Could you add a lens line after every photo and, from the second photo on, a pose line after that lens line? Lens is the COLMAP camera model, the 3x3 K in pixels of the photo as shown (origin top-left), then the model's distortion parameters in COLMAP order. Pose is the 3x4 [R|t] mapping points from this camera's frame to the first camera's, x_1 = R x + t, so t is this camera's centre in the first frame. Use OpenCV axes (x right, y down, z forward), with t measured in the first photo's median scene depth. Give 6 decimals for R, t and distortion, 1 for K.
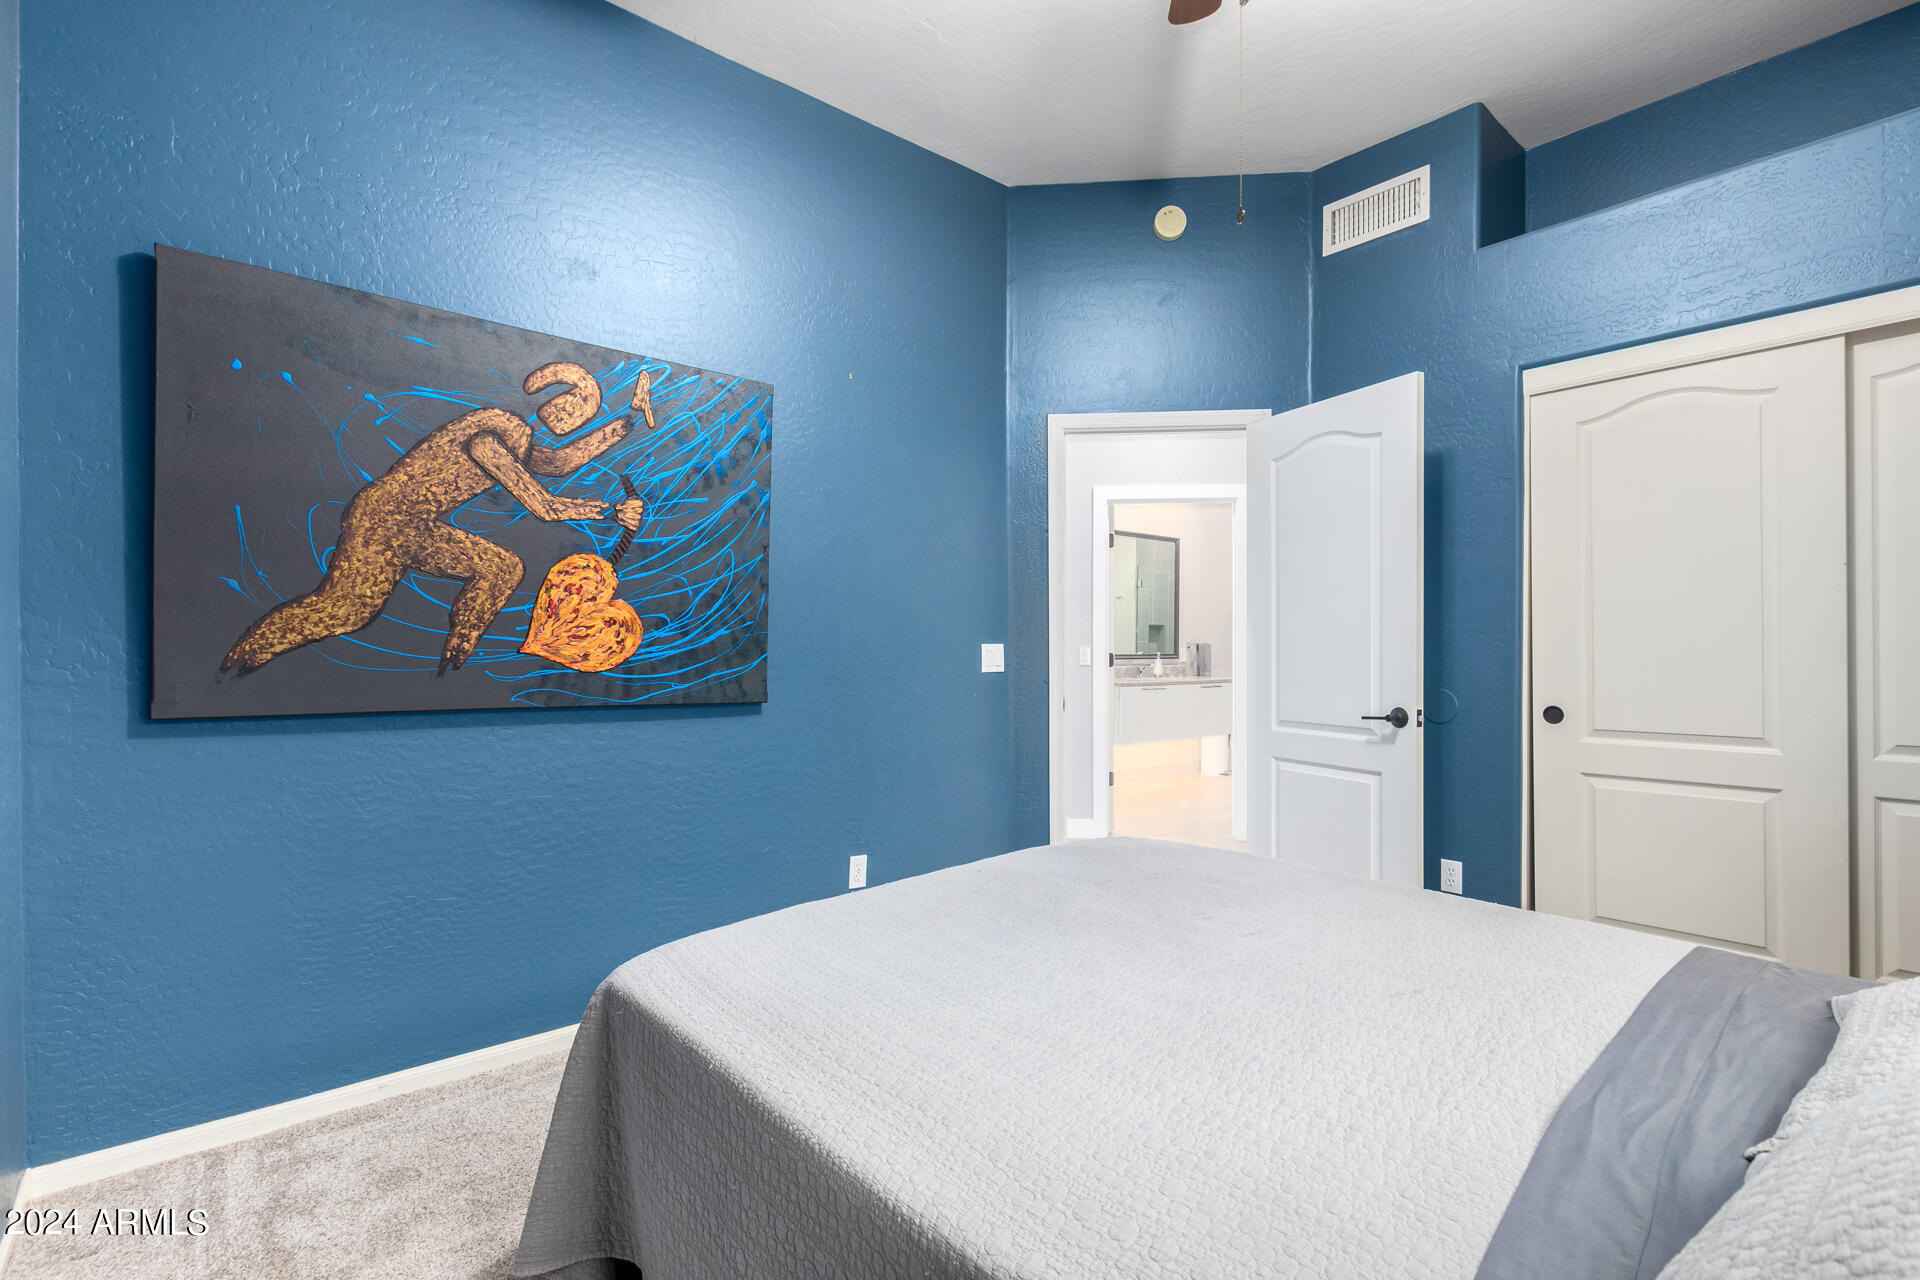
lens RADIAL K [[875.0, 0, 967.2], [0, 875.0, 637.7], [0, 0, 1]] dist [-0.000563, 0.000050]
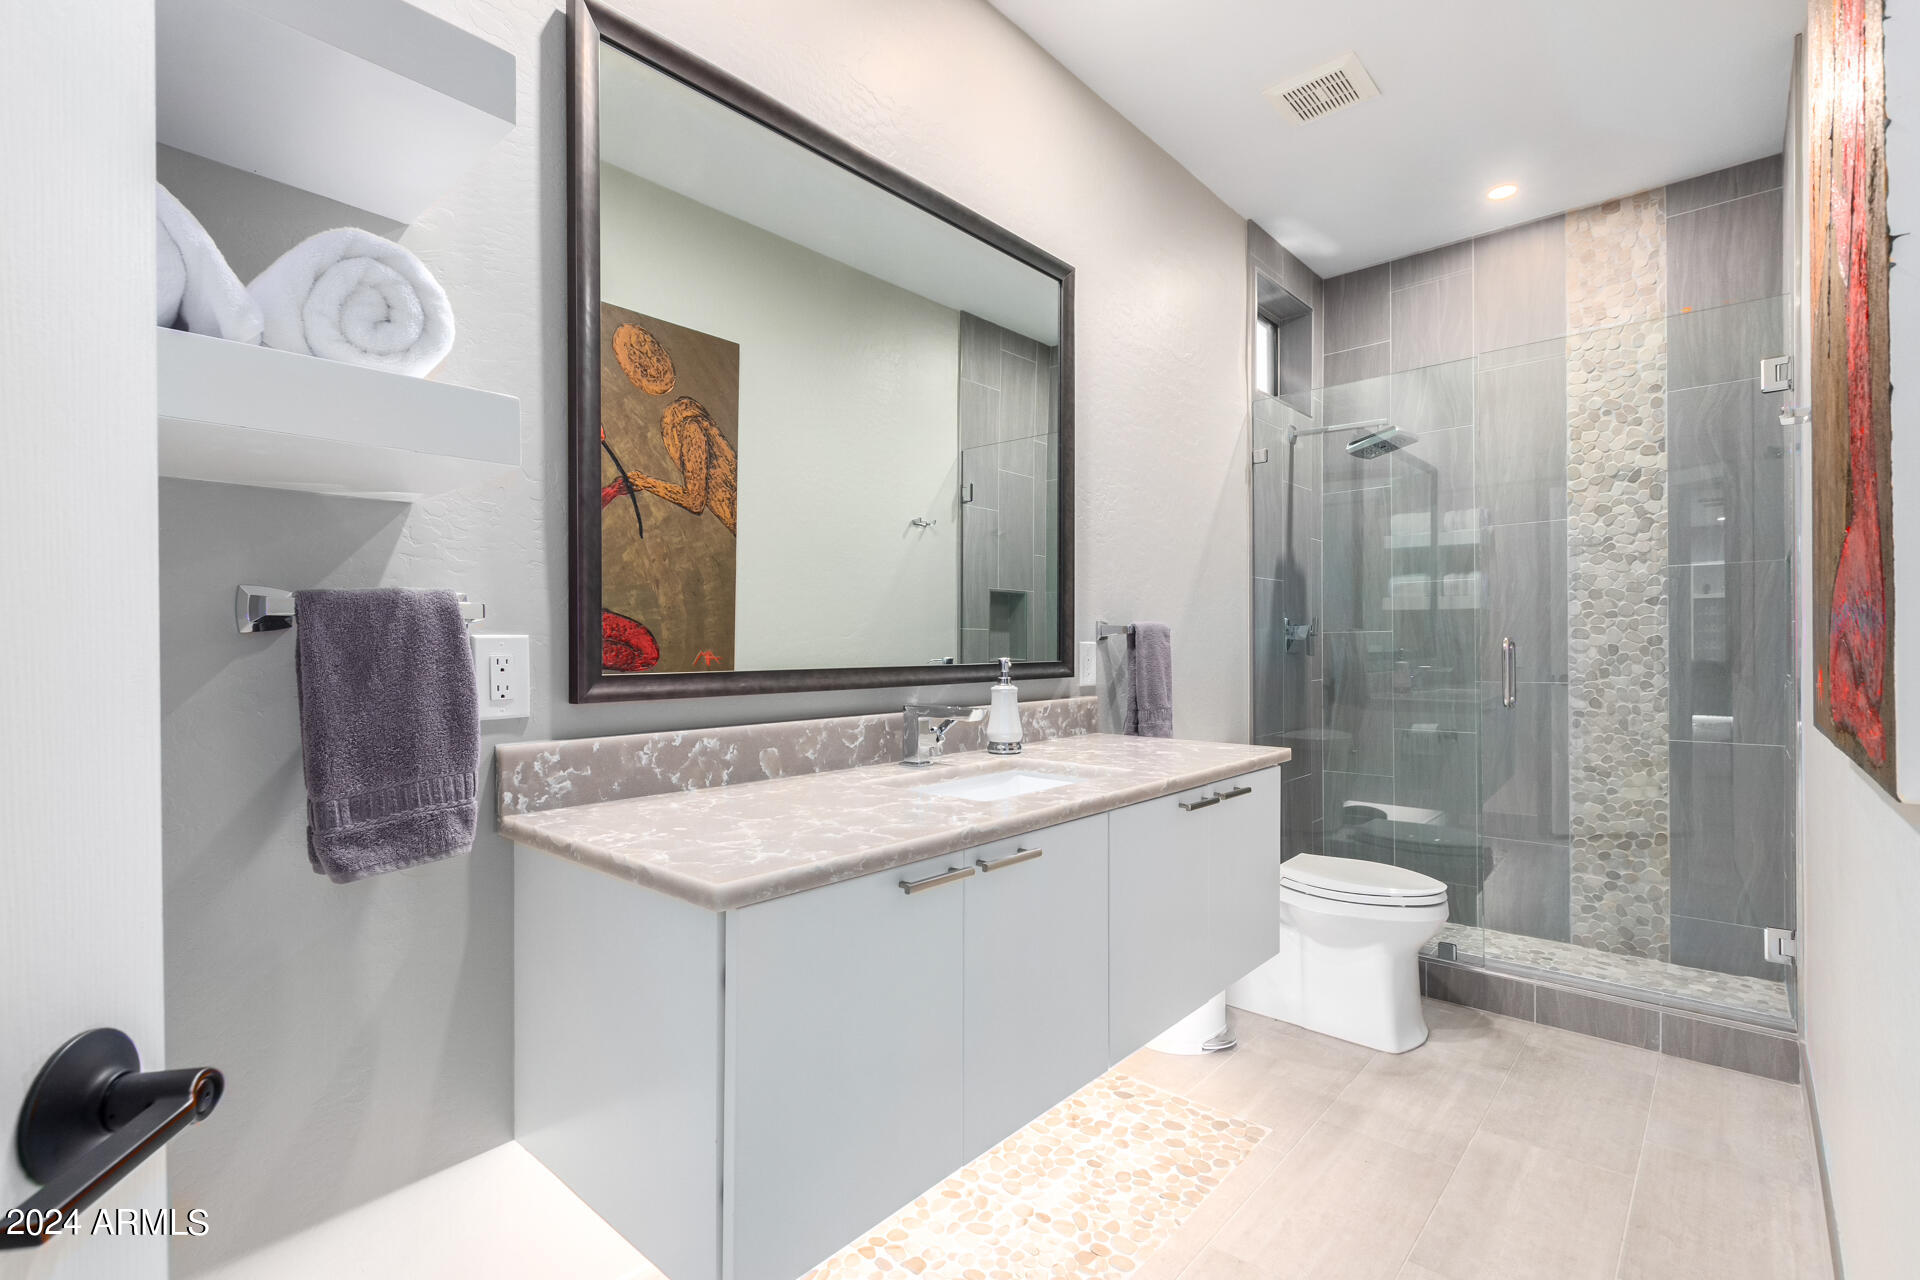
lens RADIAL K [[875.0, 0, 954.7], [0, 875.0, 642.9], [0, 0, 1]] dist [-0.000563, 0.000050]
pose [[0.989922, -0.008609, 0.141351, 0.156889], [0.008040, 0.999957, 0.004595, 0.010474], [-0.141384, -0.003412, 0.989949, 0.699522]]
